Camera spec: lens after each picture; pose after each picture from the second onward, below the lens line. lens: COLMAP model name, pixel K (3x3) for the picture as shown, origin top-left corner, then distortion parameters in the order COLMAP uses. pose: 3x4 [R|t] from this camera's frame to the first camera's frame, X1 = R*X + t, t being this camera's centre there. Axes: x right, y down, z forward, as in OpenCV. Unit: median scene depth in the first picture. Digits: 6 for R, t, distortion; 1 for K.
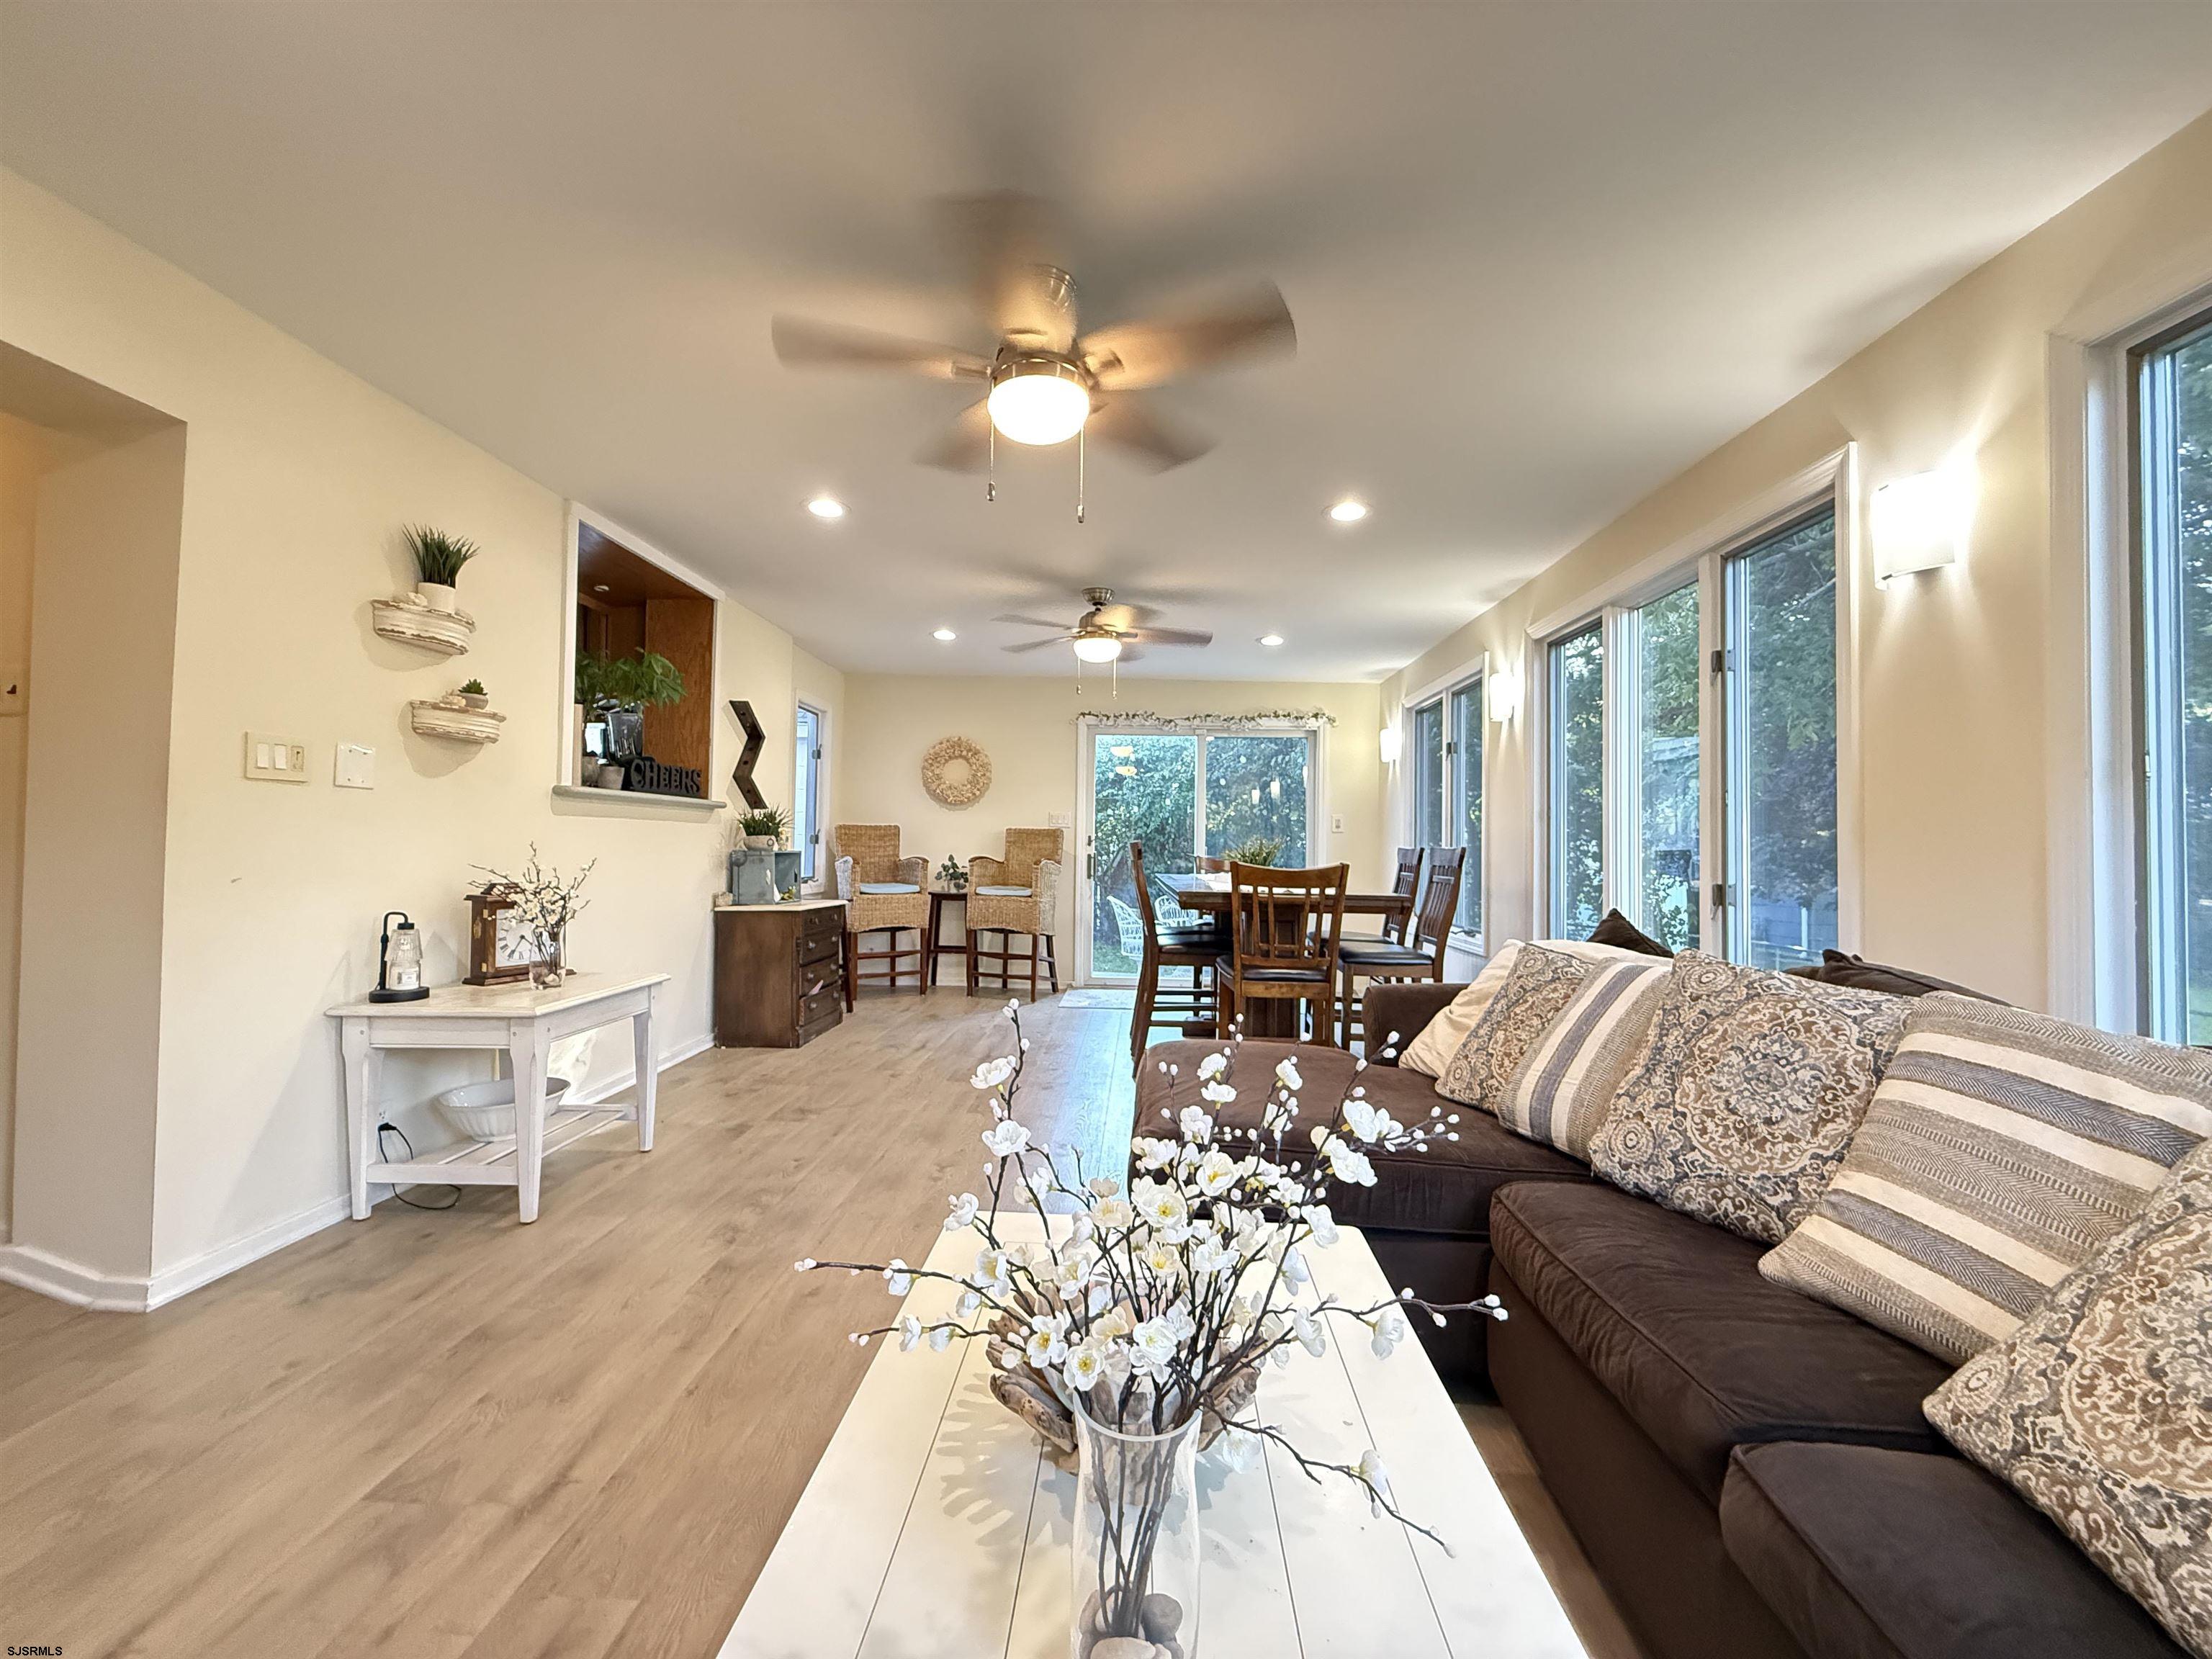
lens RADIAL K [[879.3, 0, 1098.0], [0, 879.3, 827.8], [0, 0, 1]] dist [0.000355, -0.000582]
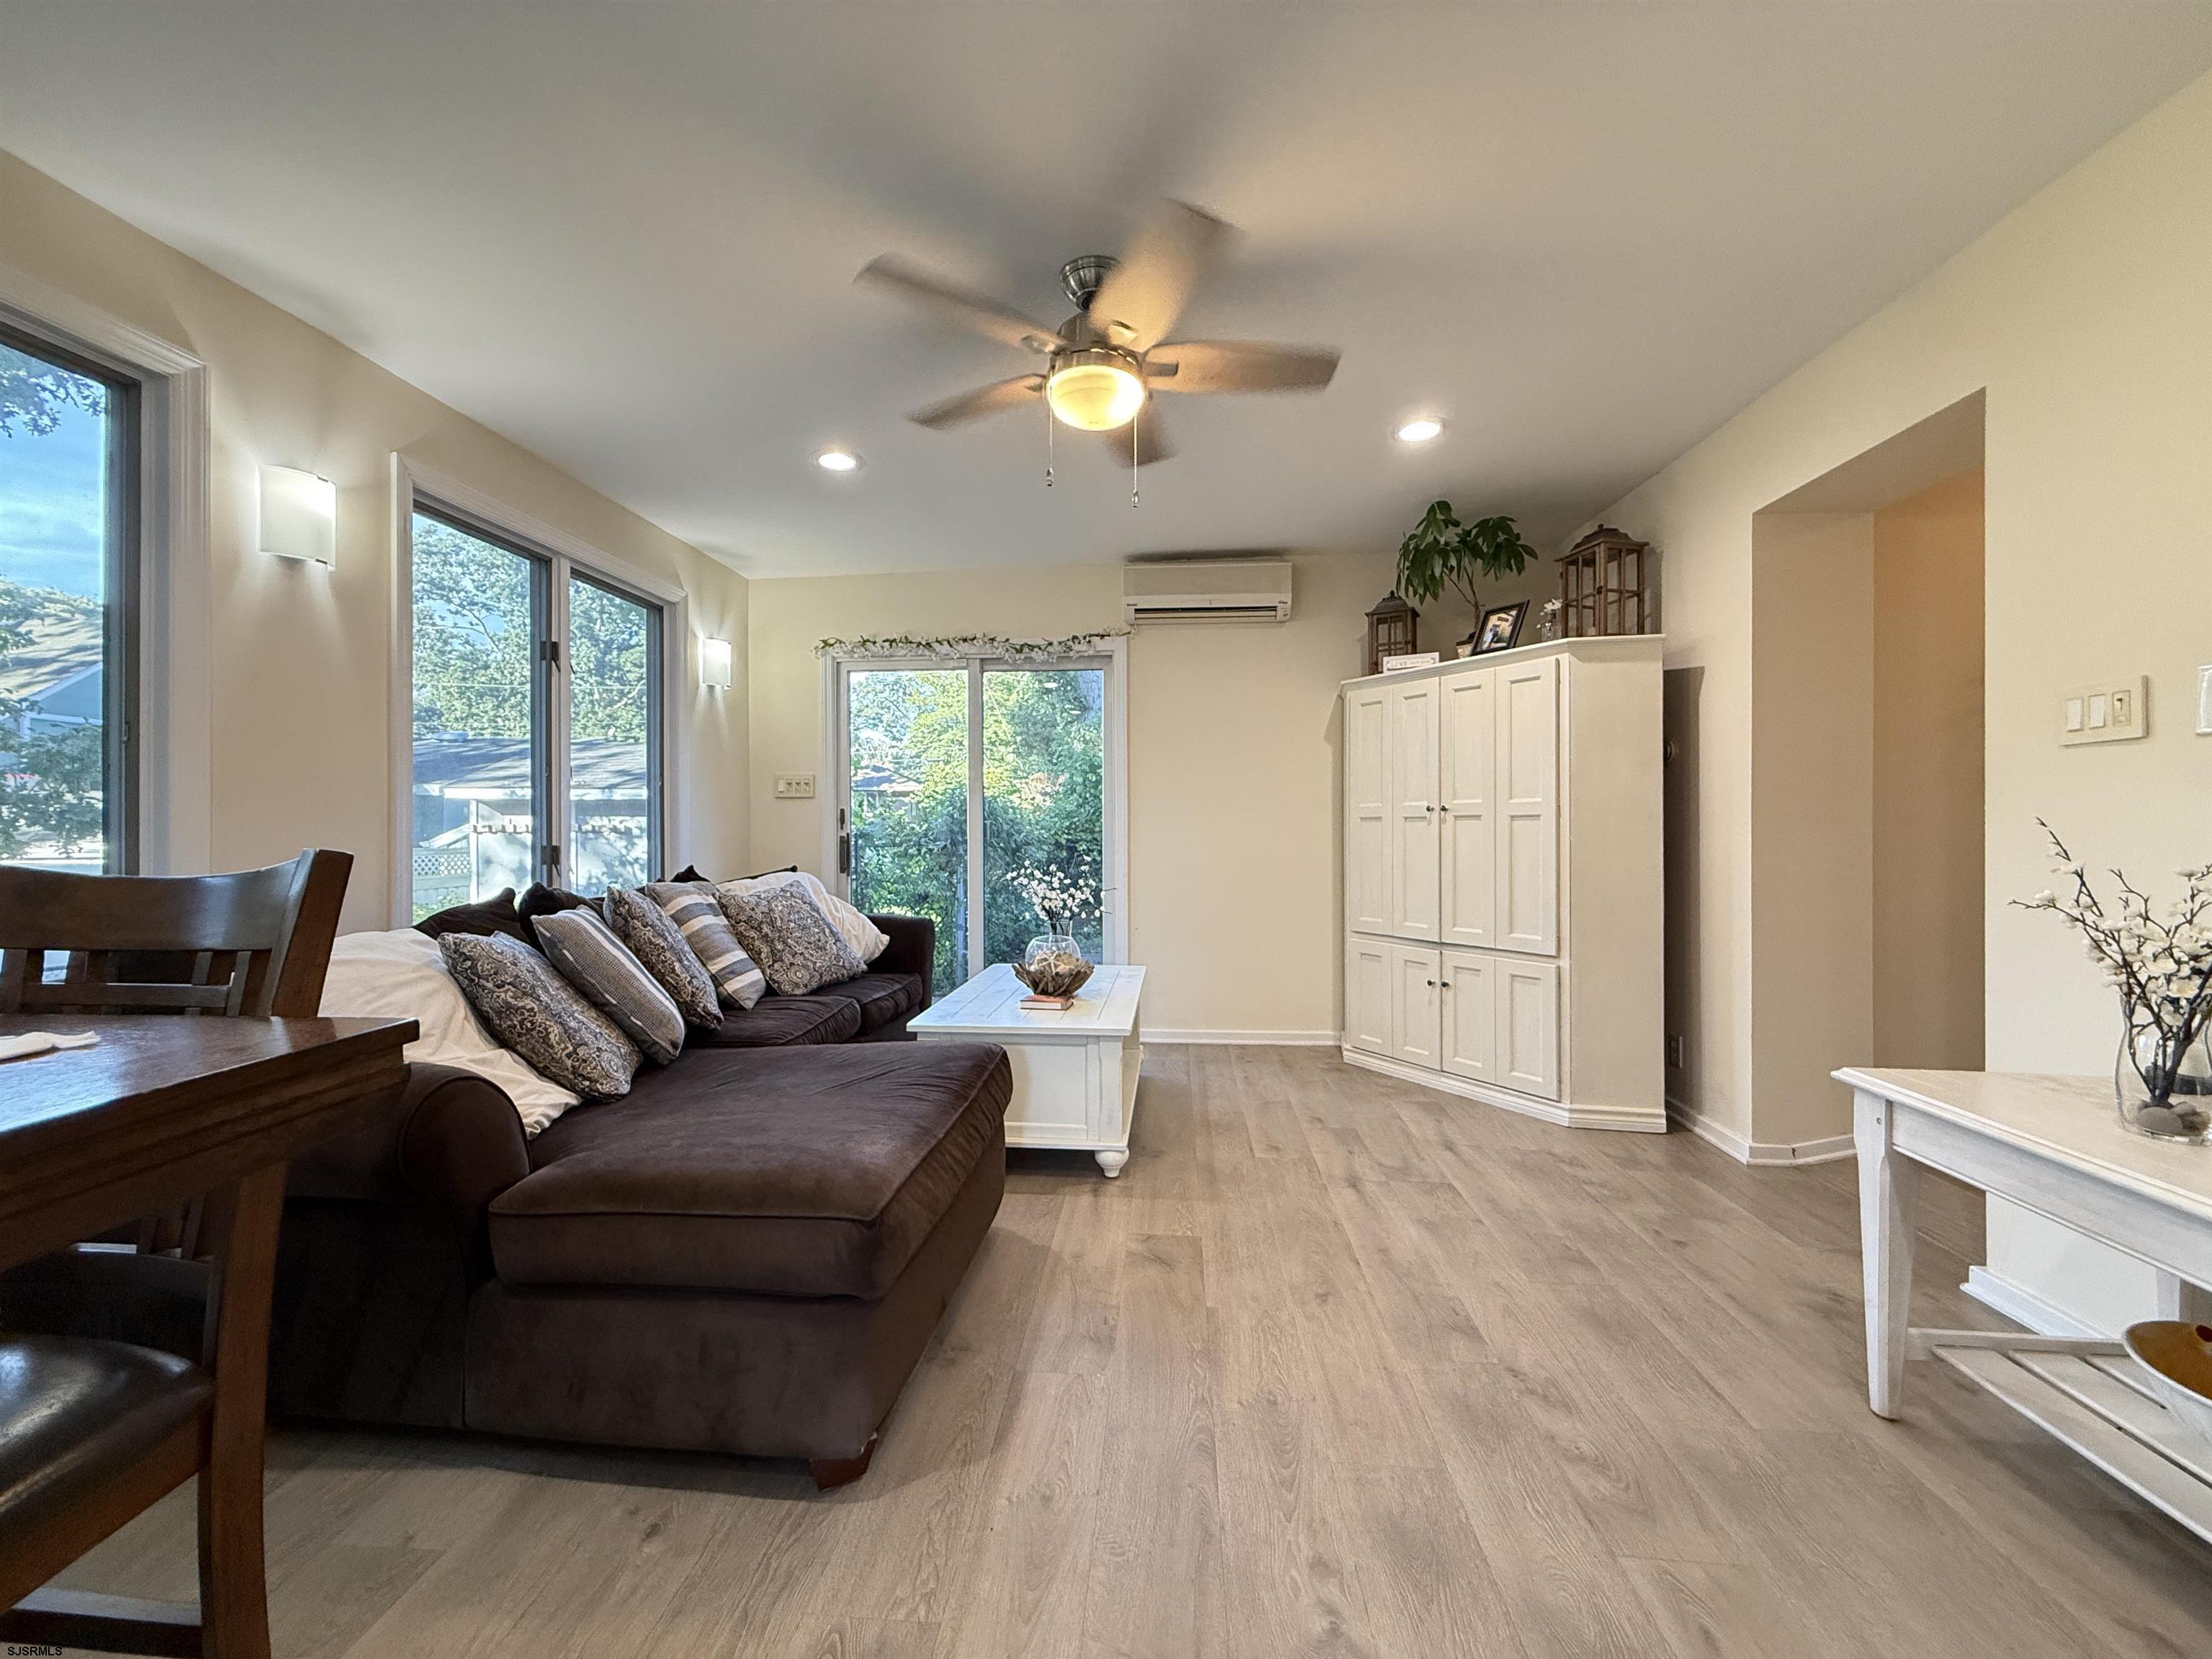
lens RADIAL K [[879.3, 0, 1098.0], [0, 879.3, 827.8], [0, 0, 1]] dist [0.000355, -0.000582]
pose [[-0.999295, -0.014183, 0.034747, -0.050373], [-0.014813, 0.999729, -0.017952, 0.023210], [-0.034483, -0.018454, -0.999235, 0.897394]]
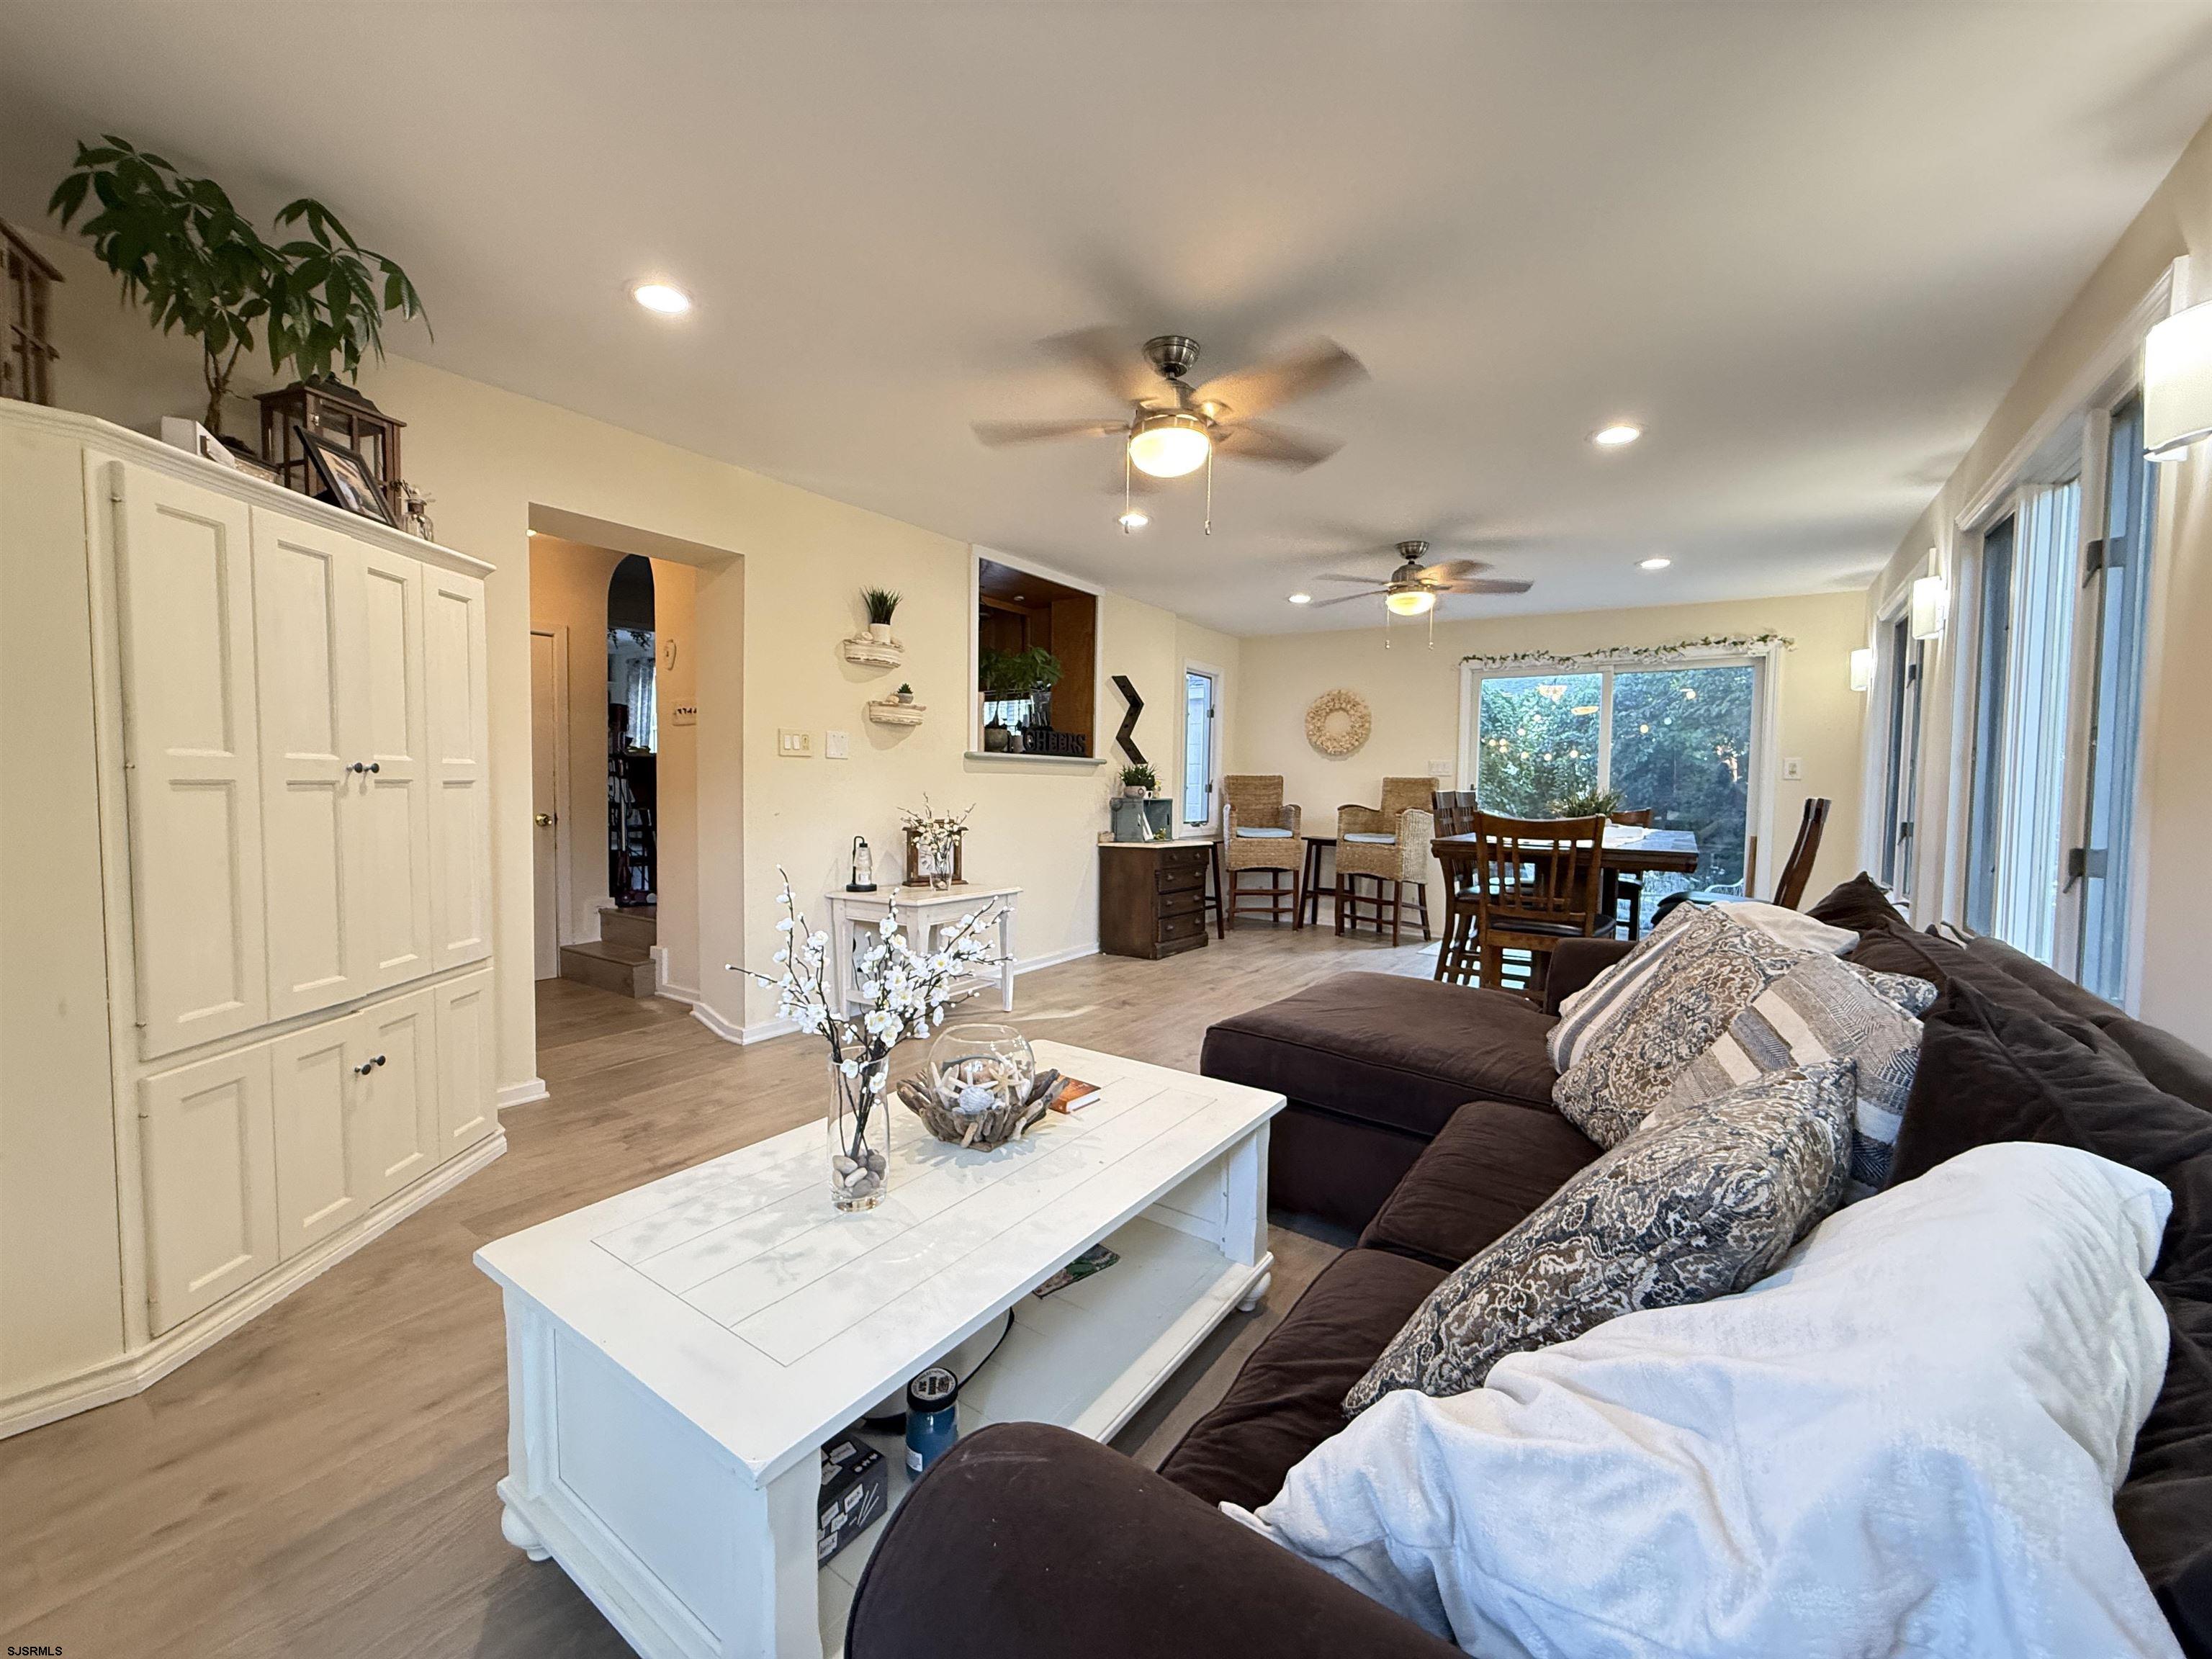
lens RADIAL K [[881.3, 0, 1098.7], [0, 881.3, 826.1], [0, 0, 1]] dist [0.000953, 0.000184]
pose [[0.847485, 0.021711, -0.530374, 0.234786], [0.008954, 0.998436, 0.055180, -0.003802], [0.530743, -0.051513, 0.845966, -0.068095]]
